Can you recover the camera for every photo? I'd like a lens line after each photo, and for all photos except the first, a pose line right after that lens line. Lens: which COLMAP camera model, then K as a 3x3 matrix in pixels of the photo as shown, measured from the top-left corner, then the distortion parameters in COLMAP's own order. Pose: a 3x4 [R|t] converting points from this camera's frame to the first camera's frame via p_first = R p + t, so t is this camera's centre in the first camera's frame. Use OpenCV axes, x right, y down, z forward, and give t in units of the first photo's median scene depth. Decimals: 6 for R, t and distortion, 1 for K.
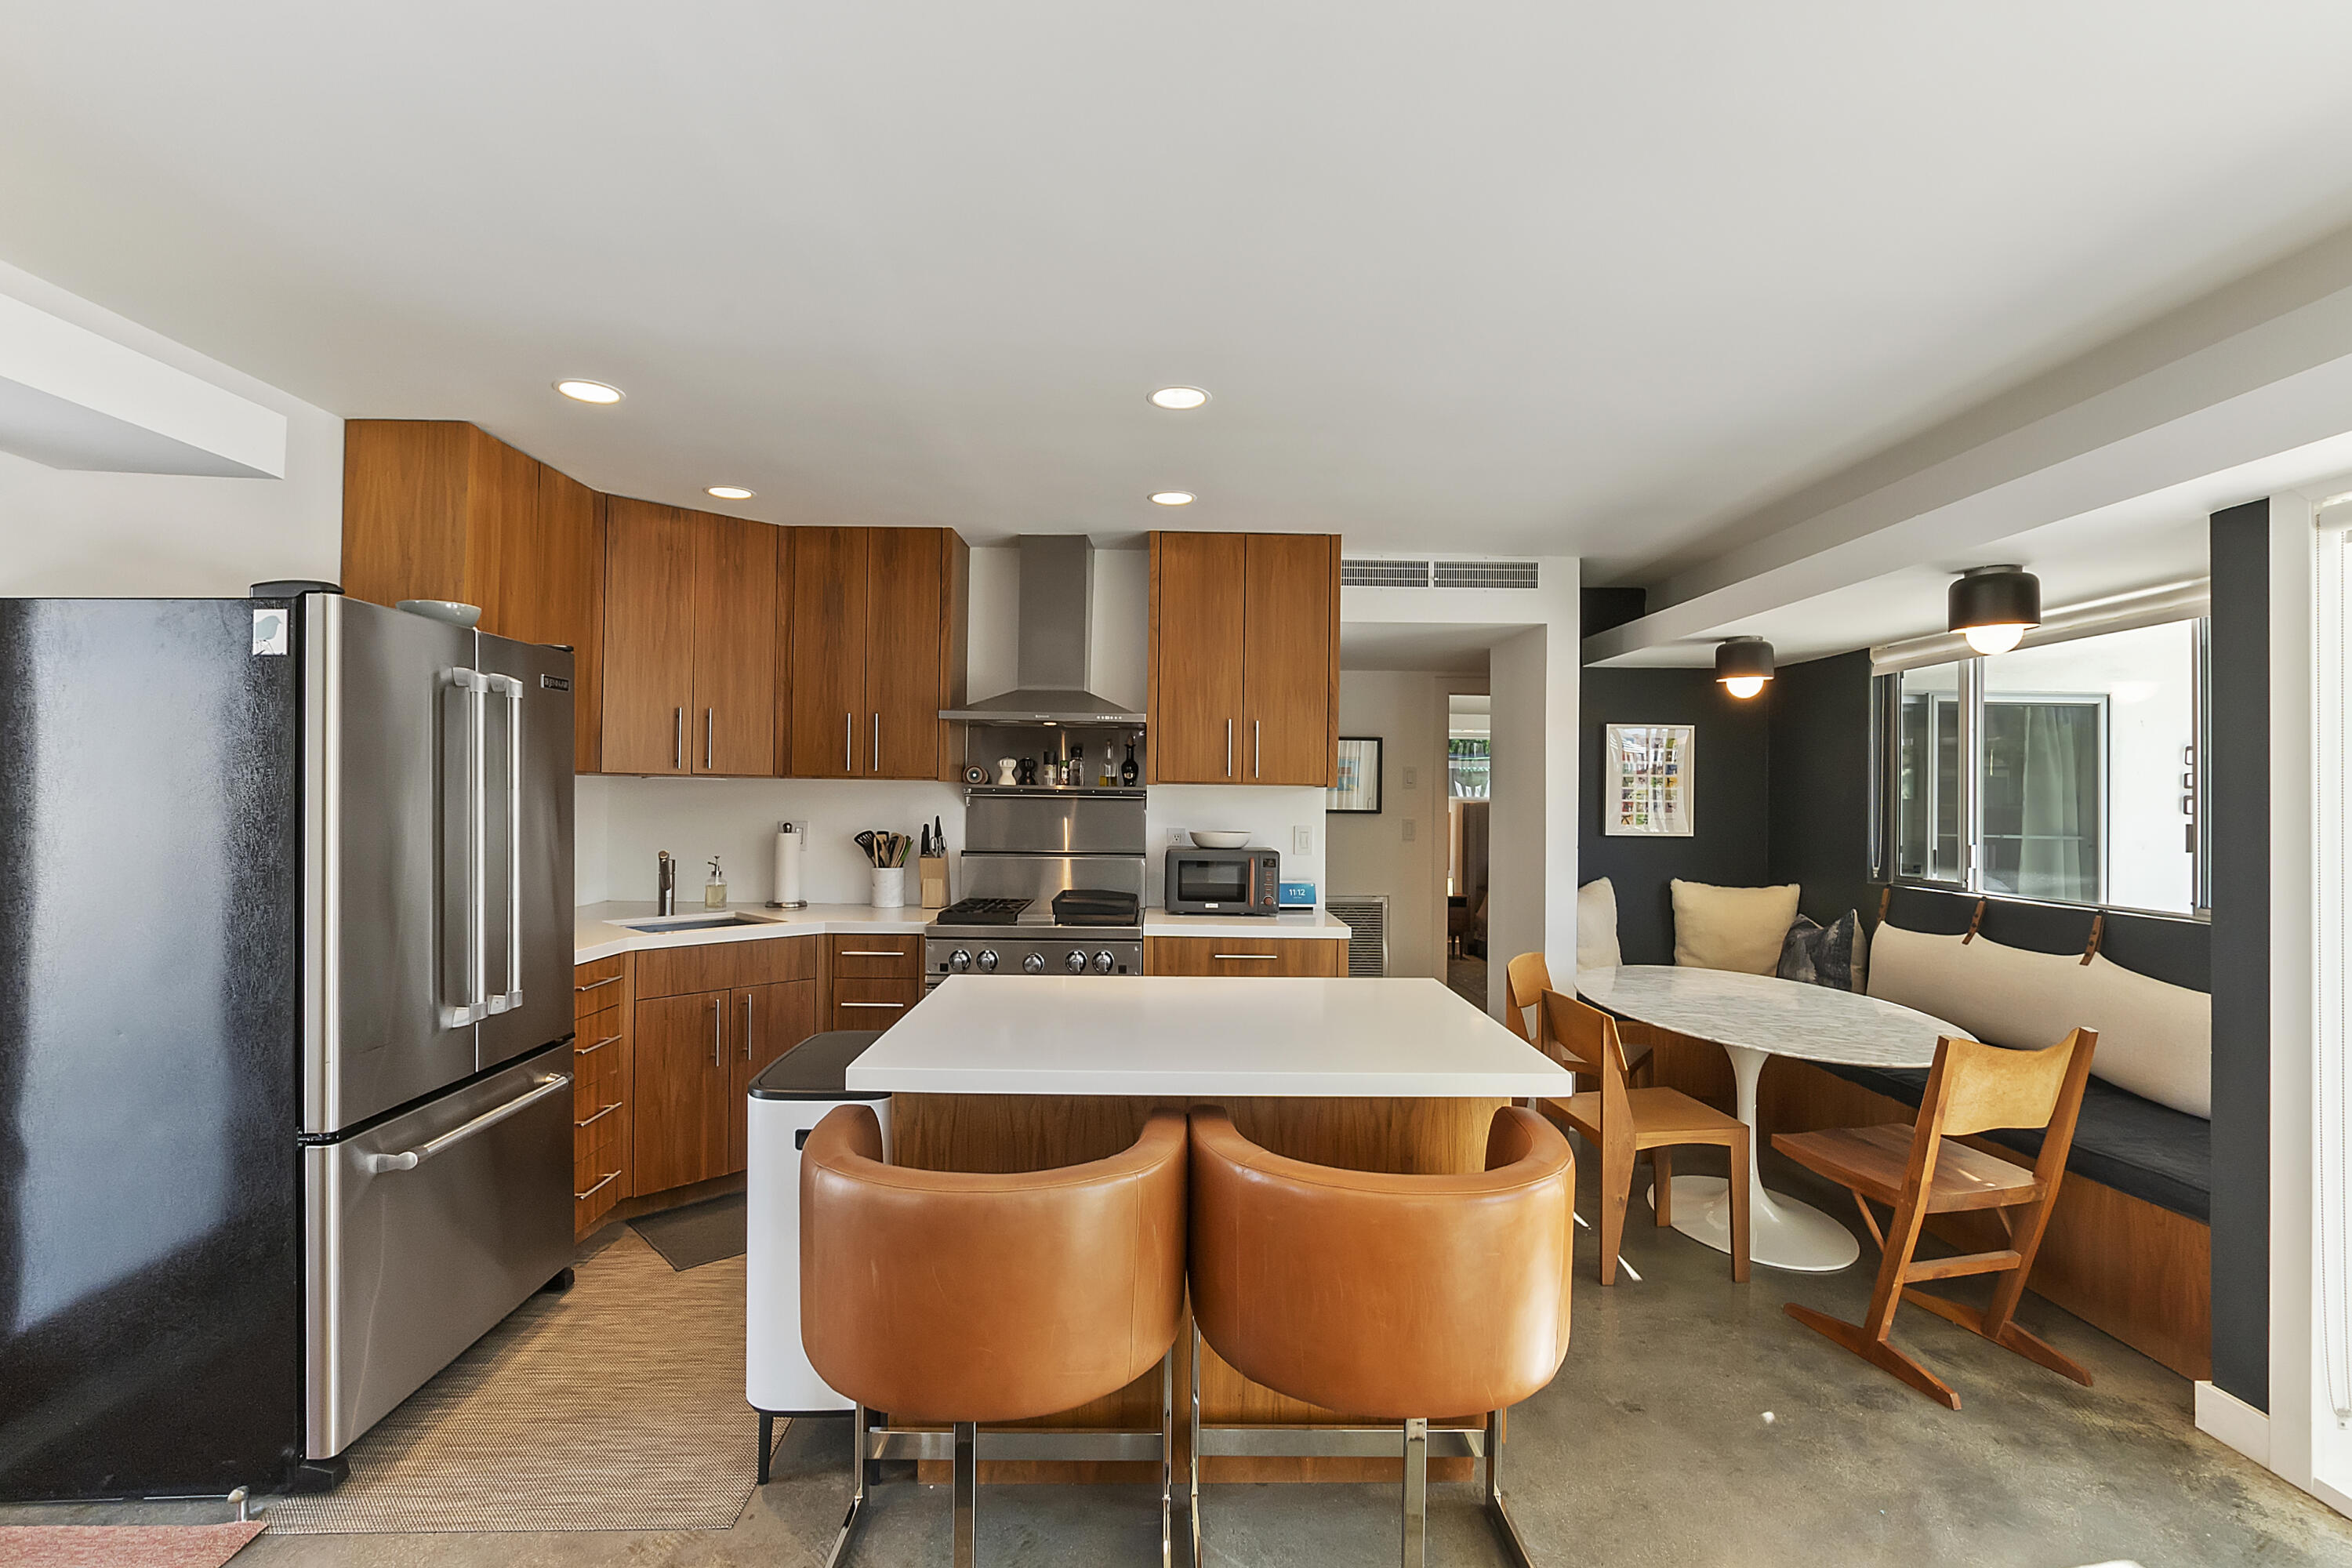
lens RADIAL K [[1137.4, 0, 1176.0], [0, 1137.4, 784.0], [0, 0, 1]] dist [-0.001527, -0.000151]
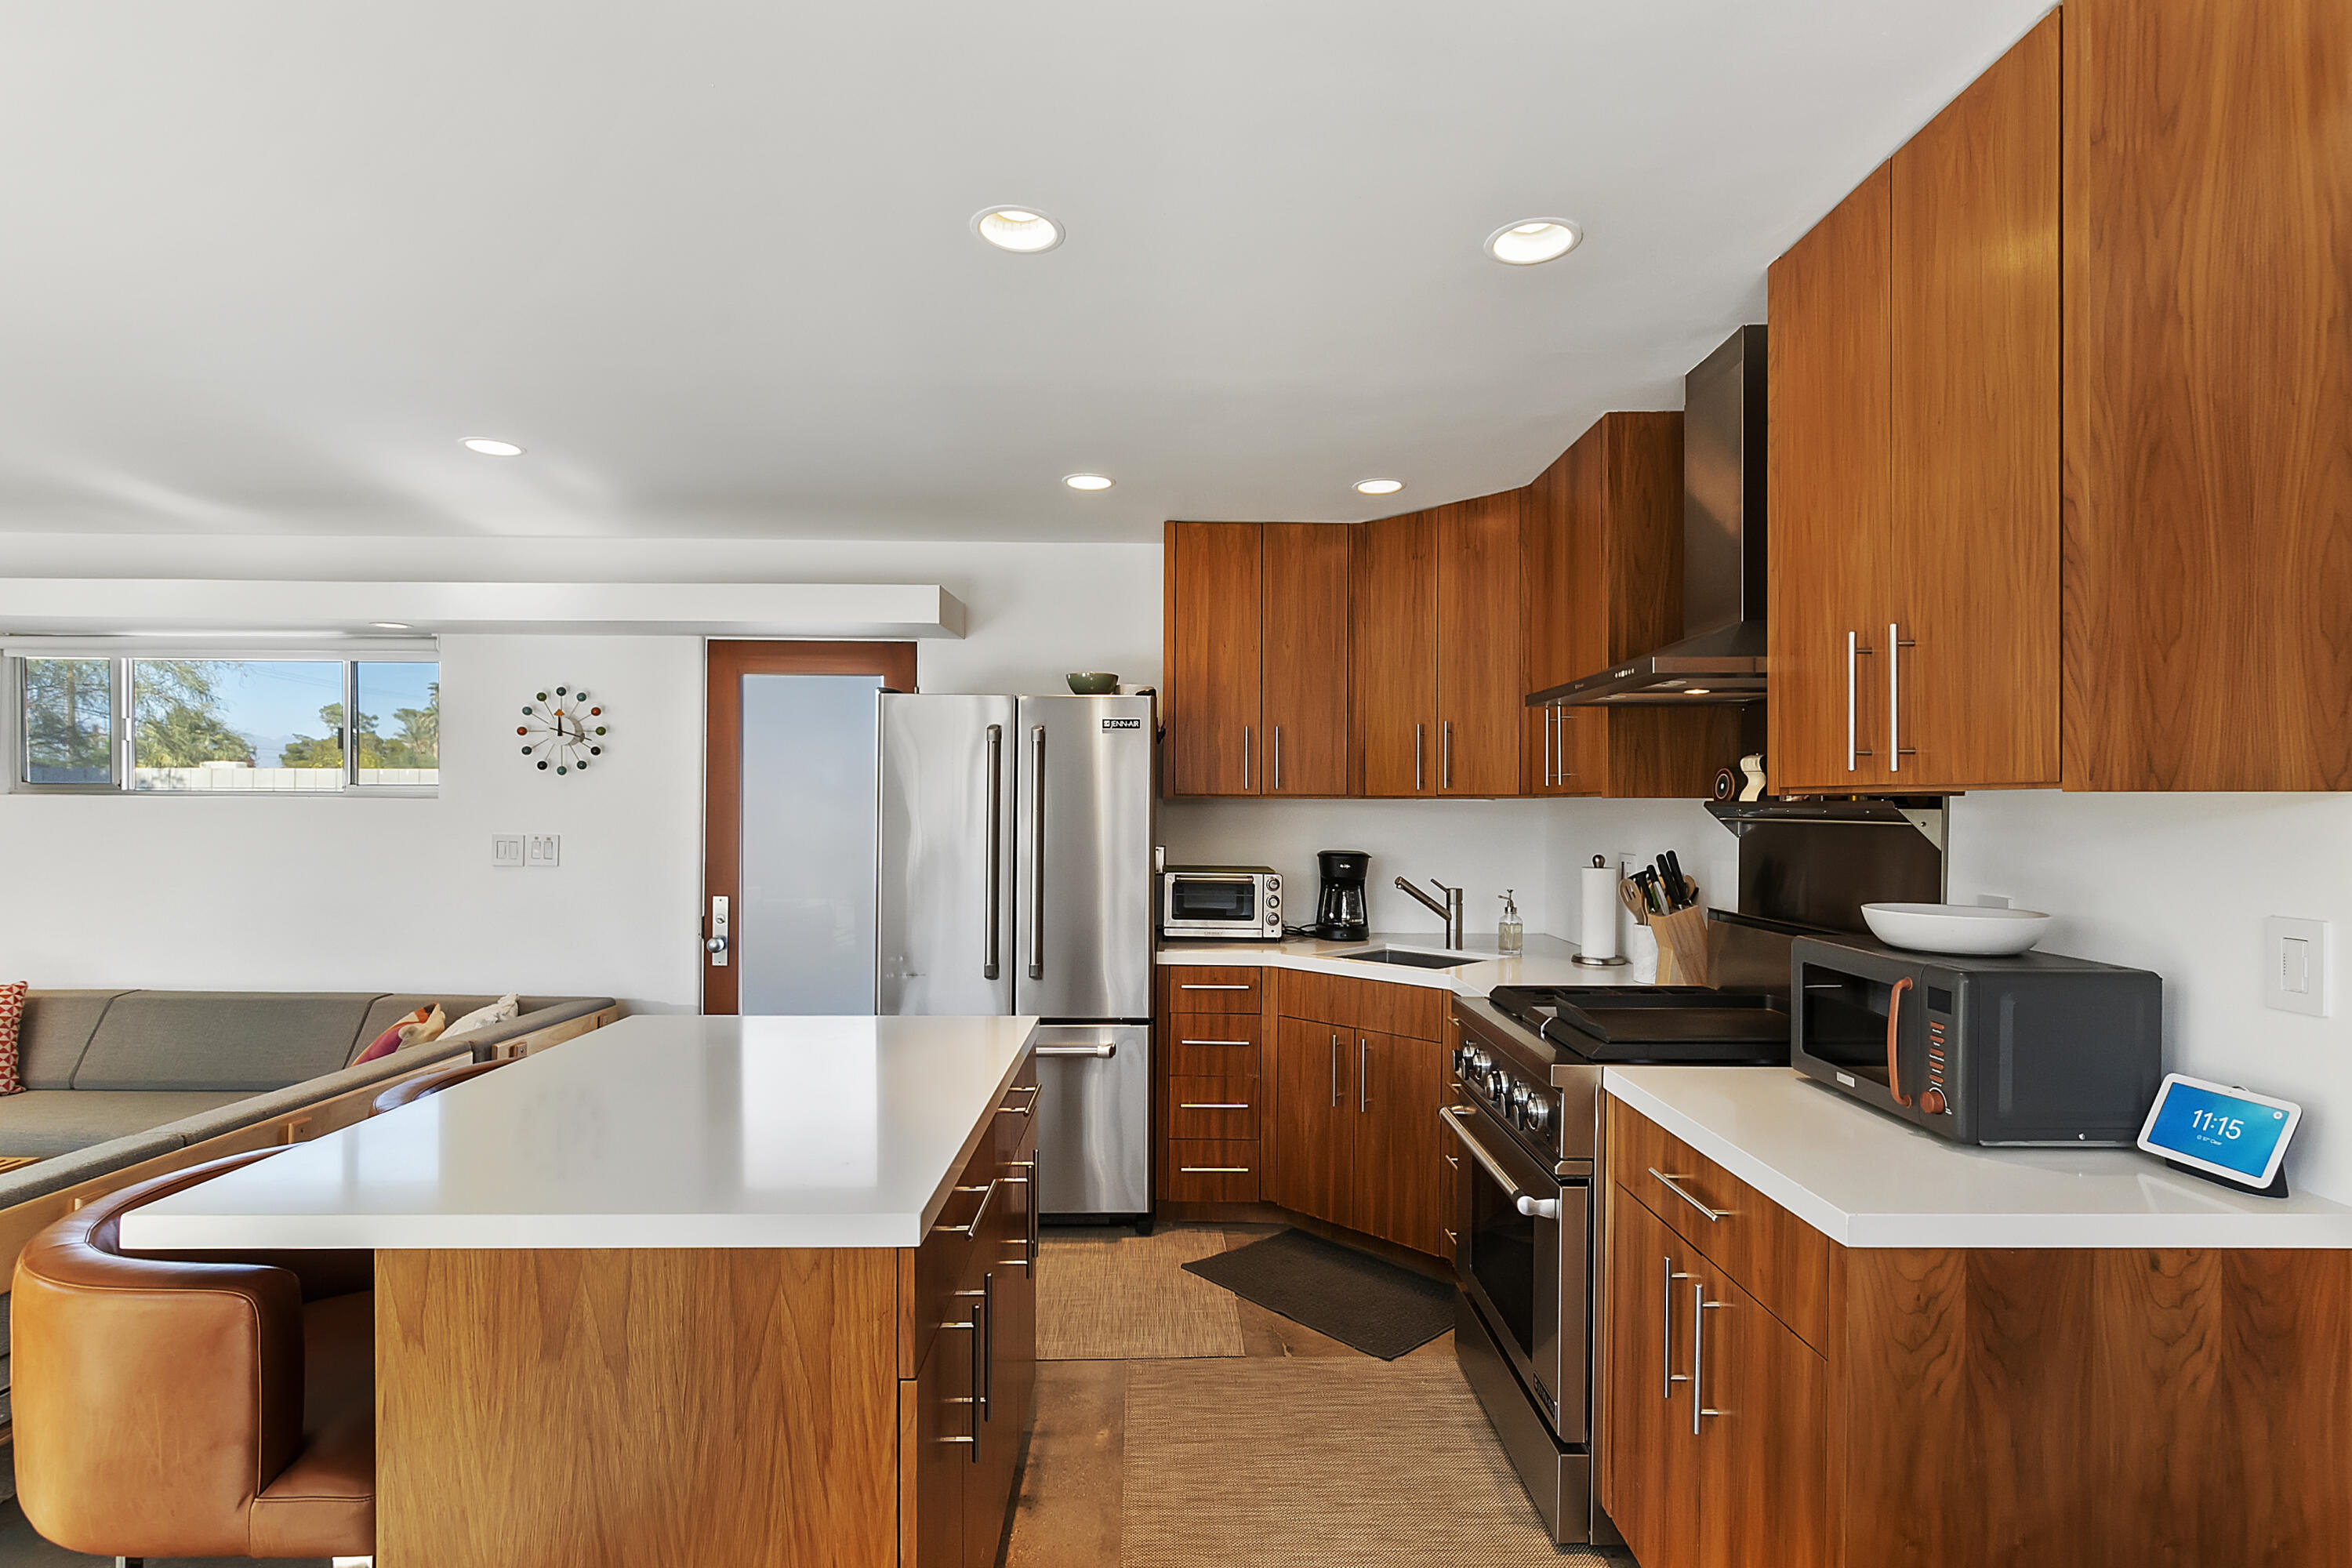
lens RADIAL K [[1114.5, 0, 1177.5], [0, 1114.5, 815.6], [0, 0, 1]] dist [-0.000245, -0.000032]
pose [[-0.005815, -0.006117, -0.999964, 0.490611], [-0.001435, 0.999980, -0.006109, 0.012939], [0.999982, 0.001399, -0.005823, 0.826724]]
